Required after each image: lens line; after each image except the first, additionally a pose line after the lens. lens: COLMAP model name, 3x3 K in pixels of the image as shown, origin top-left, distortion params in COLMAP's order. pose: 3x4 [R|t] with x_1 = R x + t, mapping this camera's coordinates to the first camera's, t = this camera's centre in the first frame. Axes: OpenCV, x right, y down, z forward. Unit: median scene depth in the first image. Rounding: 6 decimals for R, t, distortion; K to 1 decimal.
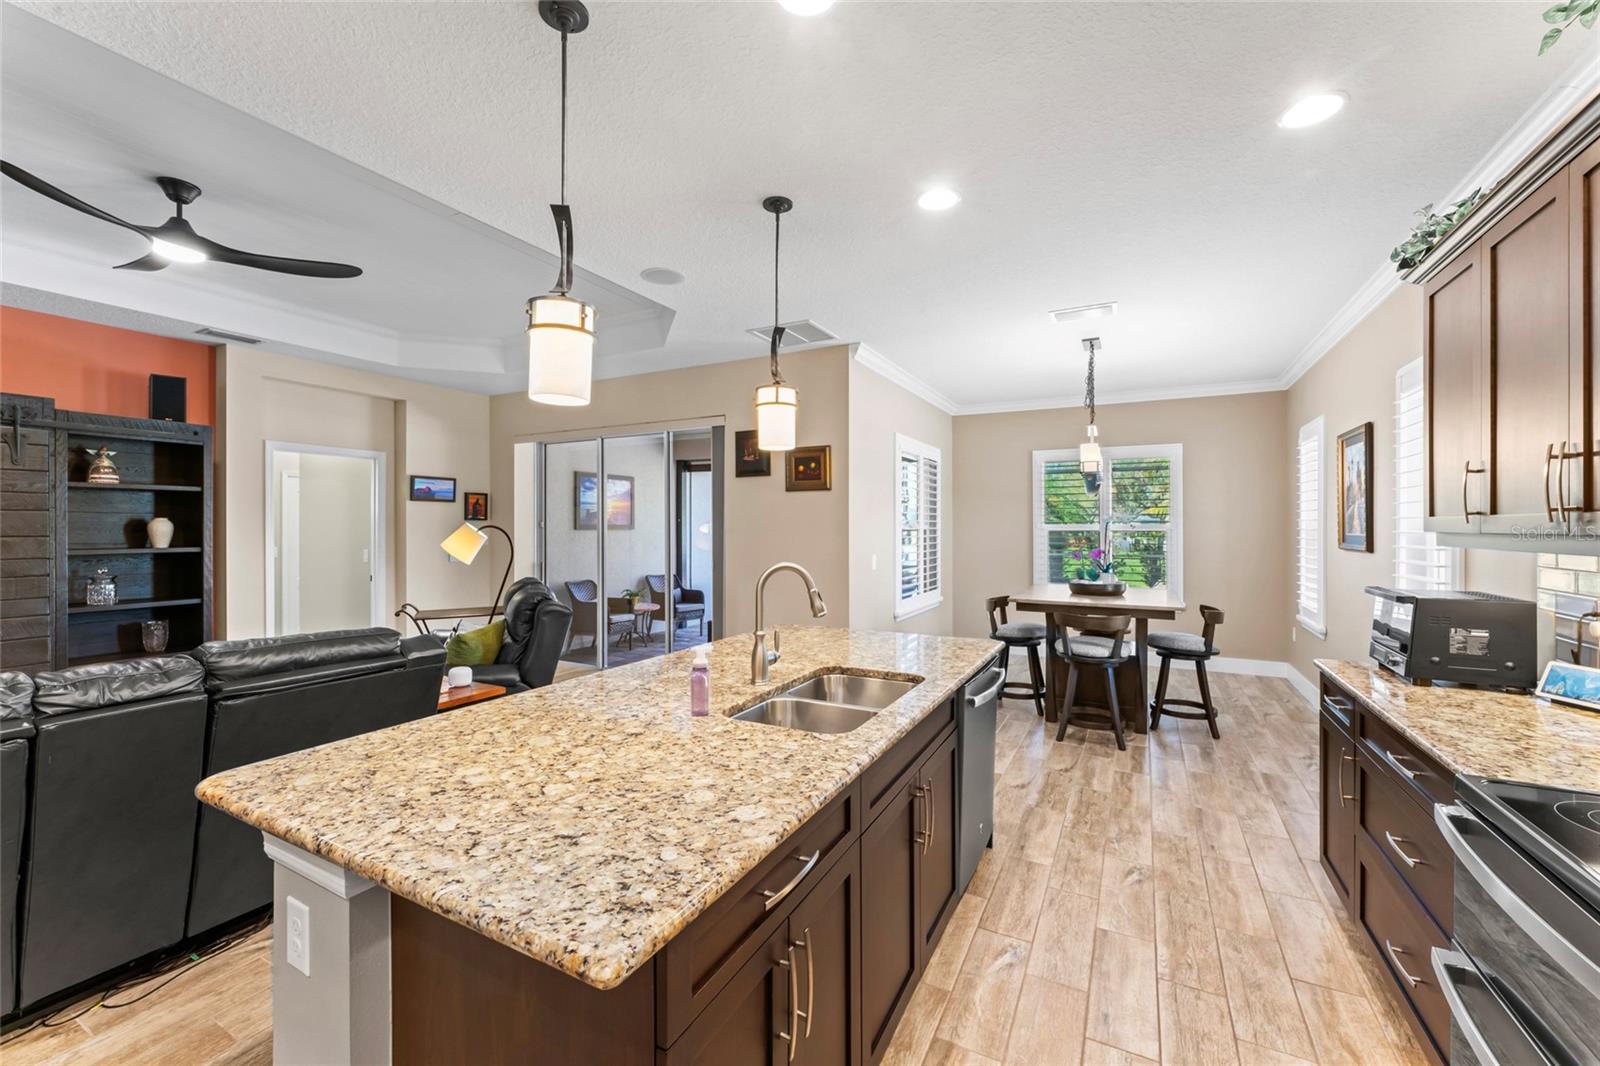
lens RADIAL K [[641.6, 0, 800.1], [0, 641.6, 524.3], [0, 0, 1]] dist [-0.006580, 0.000285]
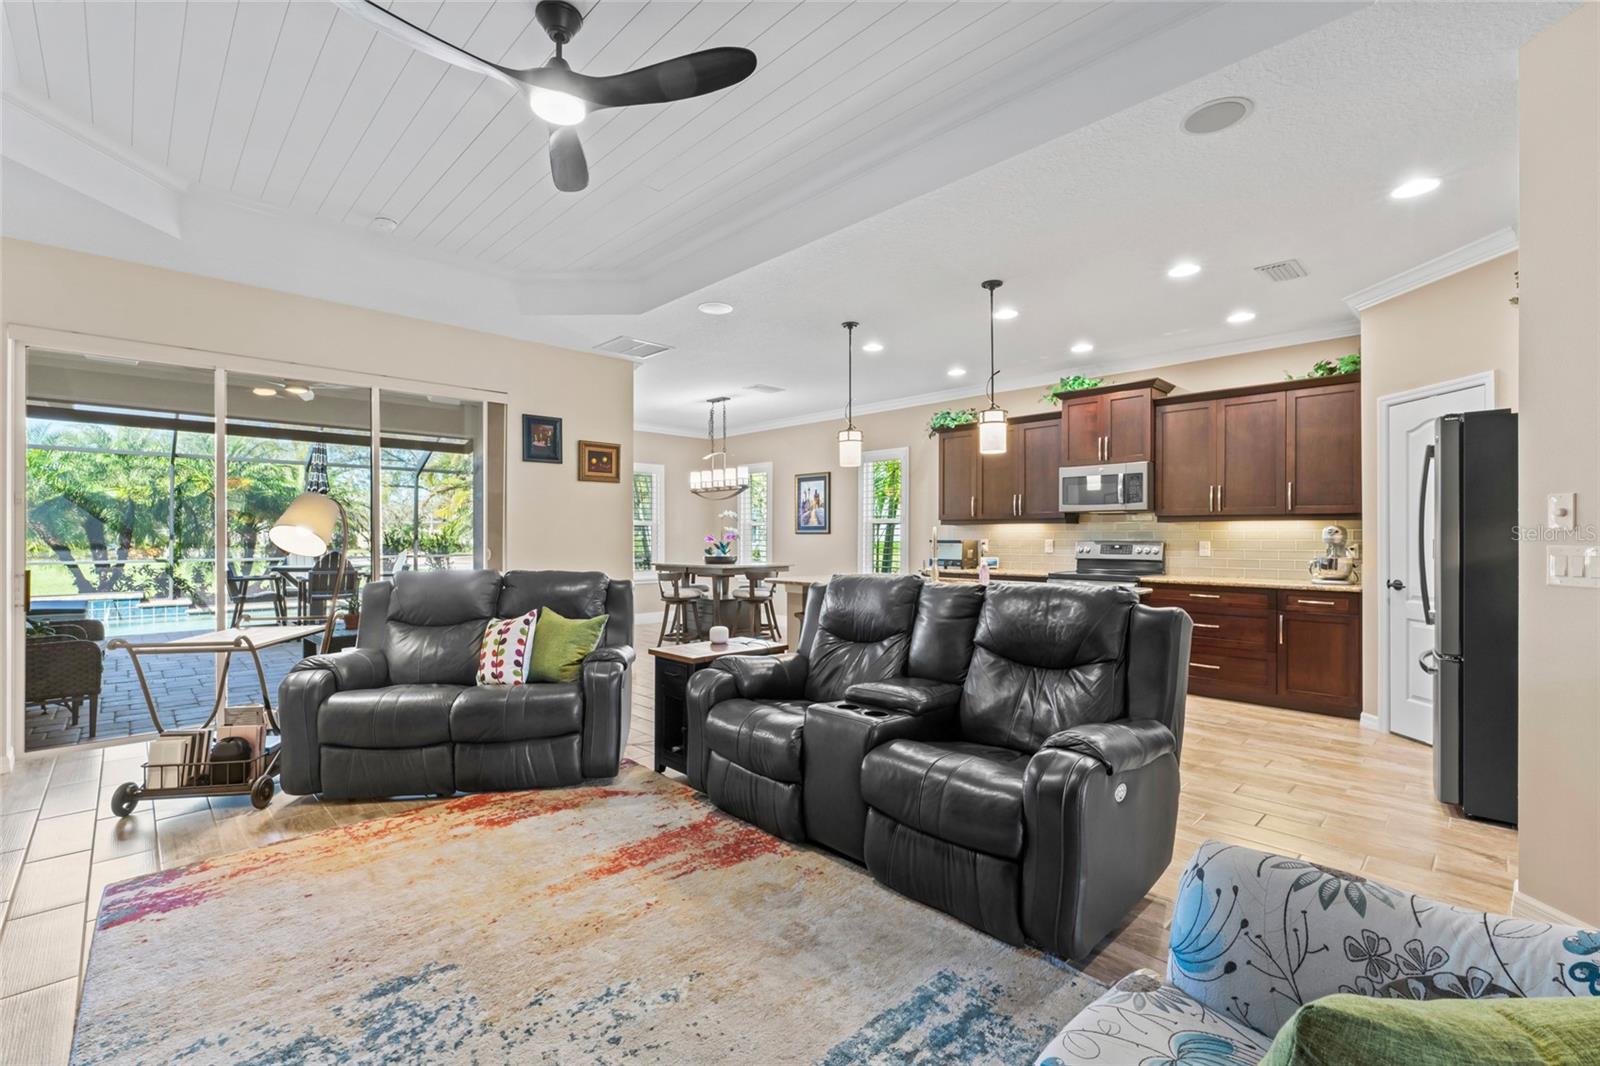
lens RADIAL K [[690.8, 0, 792.2], [0, 690.8, 535.8], [0, 0, 1]] dist [-0.001663, 0.000223]
pose [[0.313329, -0.000649, 0.949644, -1.242245], [-0.003743, 0.999991, 0.001918, 0.045624], [-0.949637, -0.004156, 0.313324, 0.377134]]
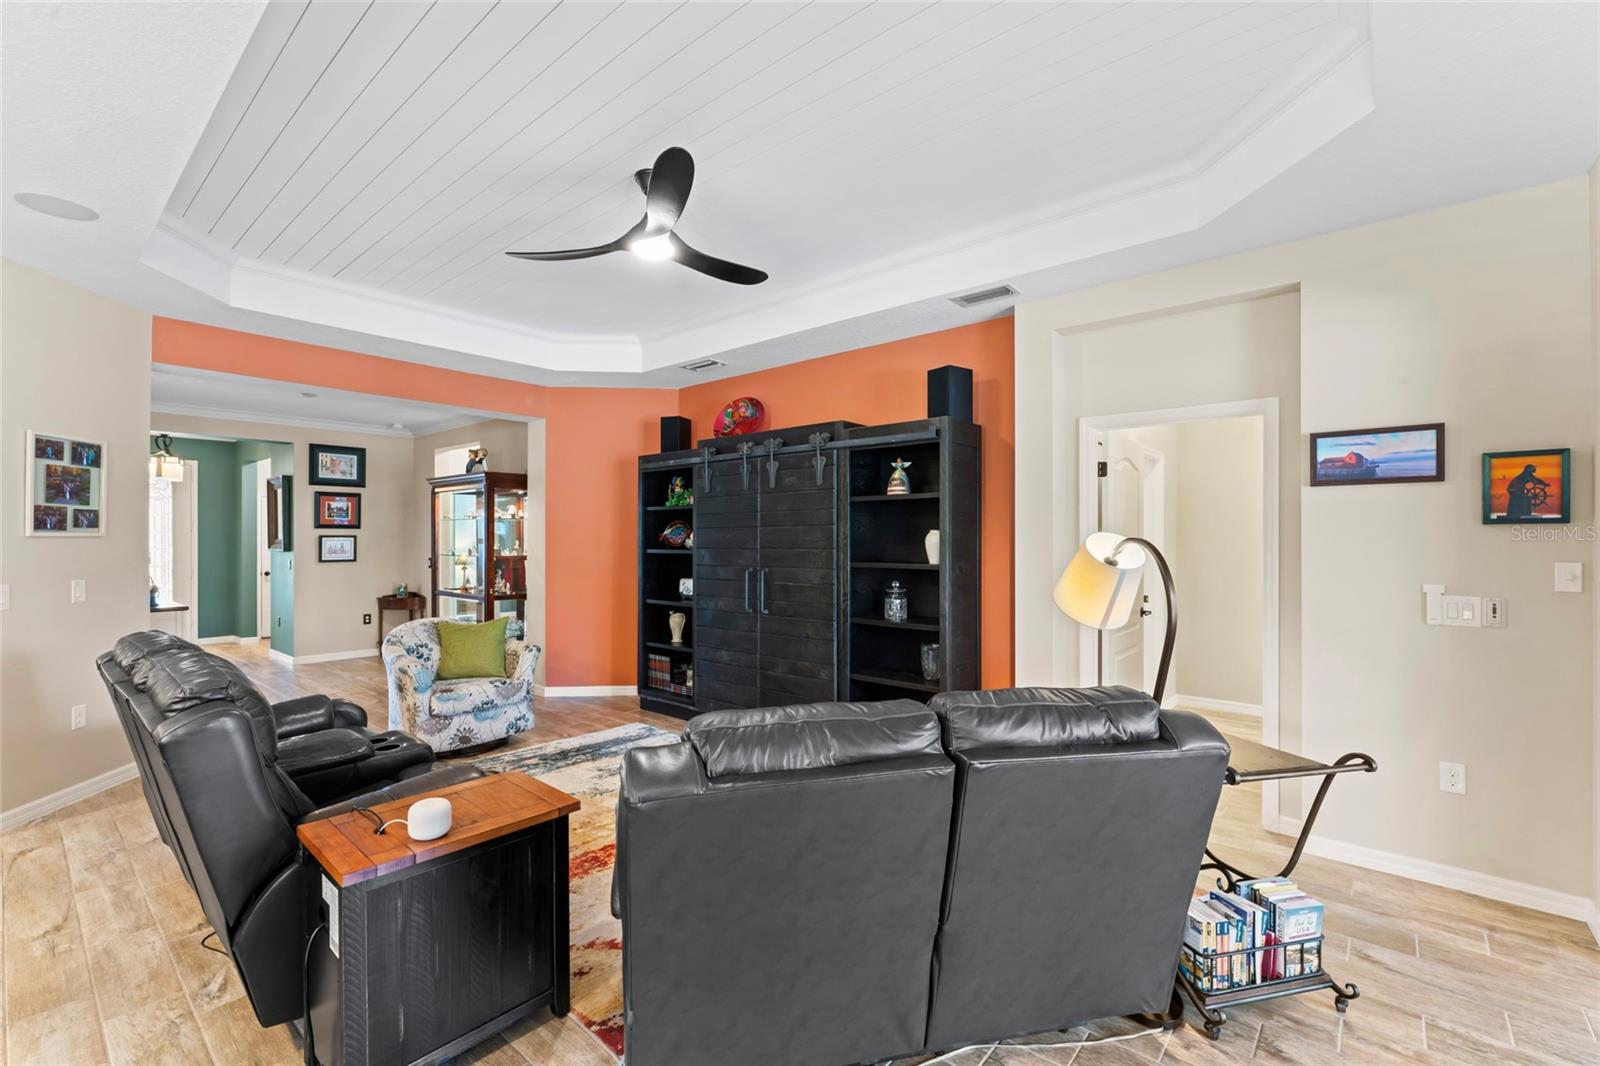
lens RADIAL K [[690.8, 0, 792.2], [0, 690.8, 535.8], [0, 0, 1]] dist [-0.001663, 0.000223]
pose [[-0.226446, -0.003881, -0.974016, -0.021865], [0.004066, 0.999980, -0.004930, 0.001658], [0.974015, -0.005077, -0.226426, 1.082442]]
